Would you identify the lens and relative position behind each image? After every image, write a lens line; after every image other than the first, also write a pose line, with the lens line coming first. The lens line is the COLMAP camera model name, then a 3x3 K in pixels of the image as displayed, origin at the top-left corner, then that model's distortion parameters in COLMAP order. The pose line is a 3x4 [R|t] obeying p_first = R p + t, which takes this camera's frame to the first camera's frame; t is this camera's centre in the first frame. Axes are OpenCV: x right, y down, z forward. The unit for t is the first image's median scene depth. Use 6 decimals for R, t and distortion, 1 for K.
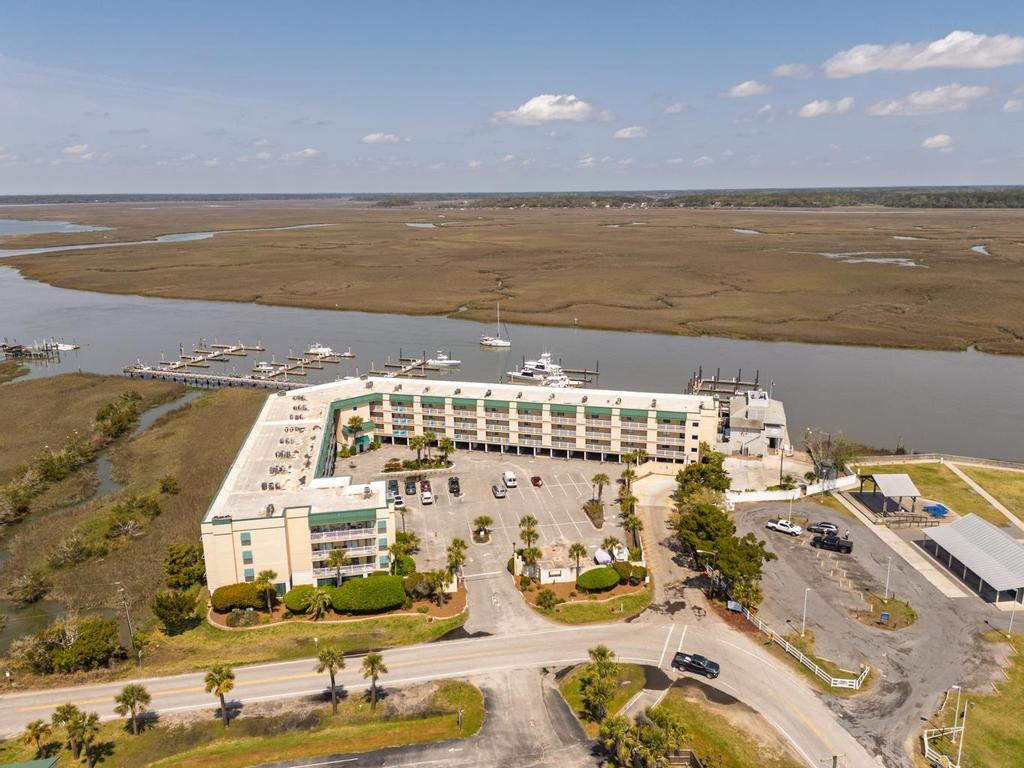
lens RADIAL K [[745.9, 0, 512.0], [0, 745.9, 384.0], [0, 0, 1]] dist [0.074009, -0.066595]
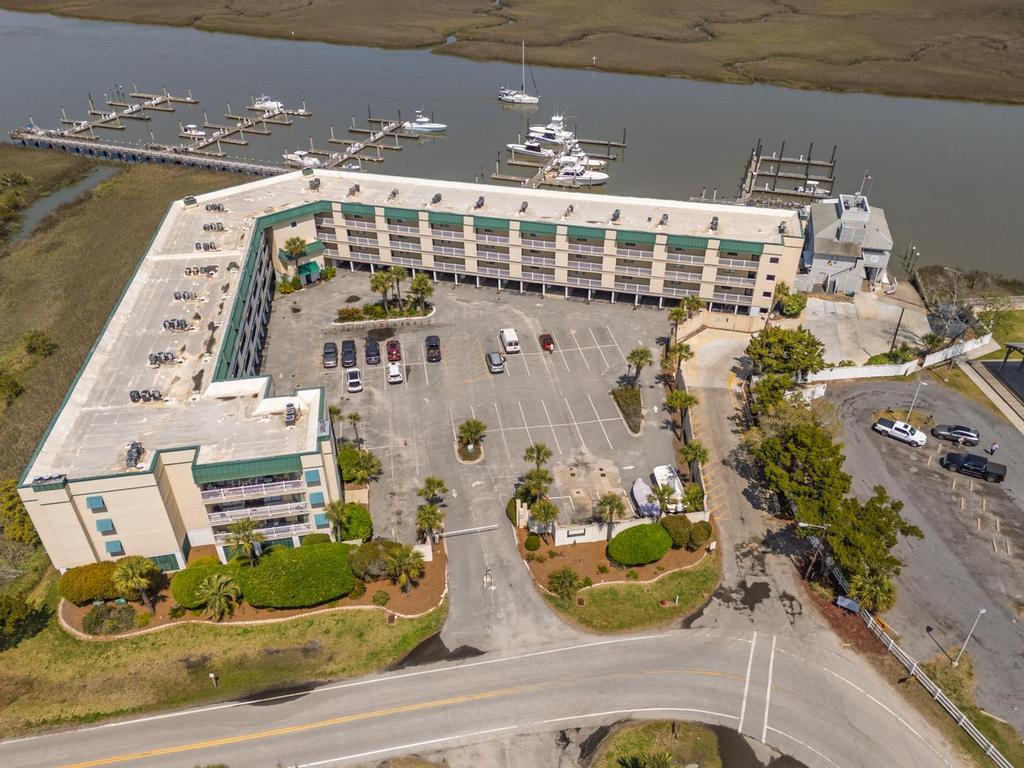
lens RADIAL K [[745.9, 0, 512.0], [0, 745.9, 384.0], [0, 0, 1]] dist [0.074009, -0.066595]
pose [[0.999989, 0.004219, 0.001840, -0.002259], [-0.004593, 0.940240, 0.340483, -0.084678], [-0.000294, -0.340487, 0.940249, 0.328208]]
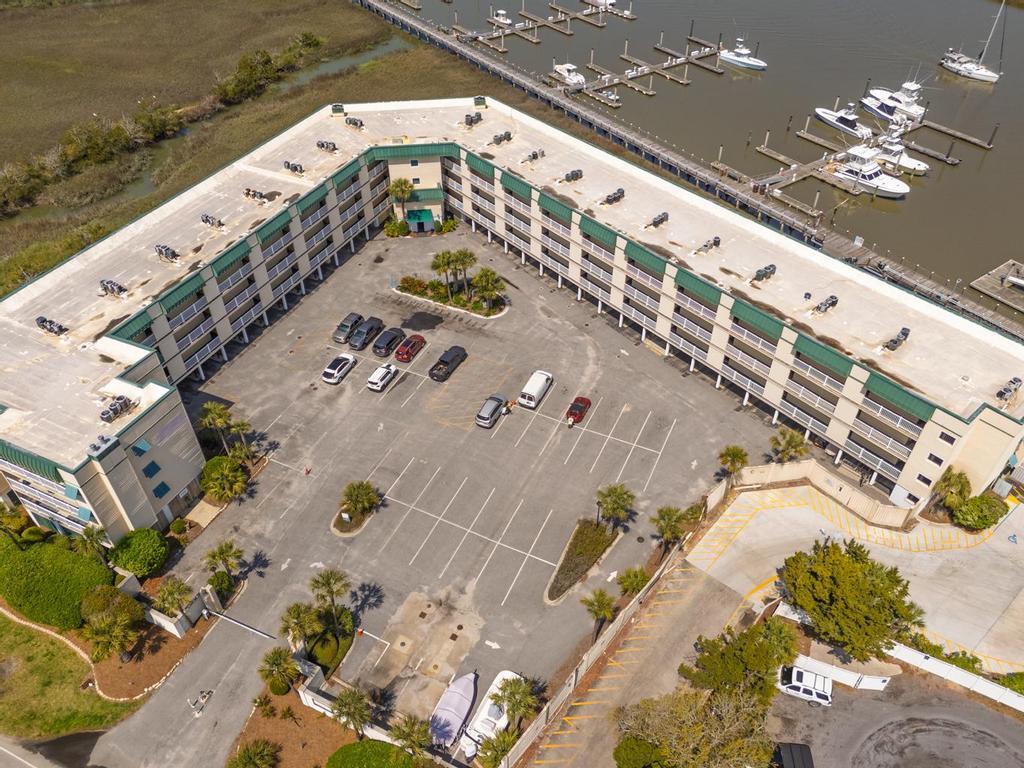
lens RADIAL K [[744.6, 0, 517.3], [0, 744.6, 385.7], [0, 0, 1]] dist [0.063537, -0.062443]
pose [[0.820521, 0.389514, -0.418359, 0.235815], [-0.147800, 0.851569, 0.502977, -0.165185], [0.552178, -0.350869, 0.756300, 0.616082]]
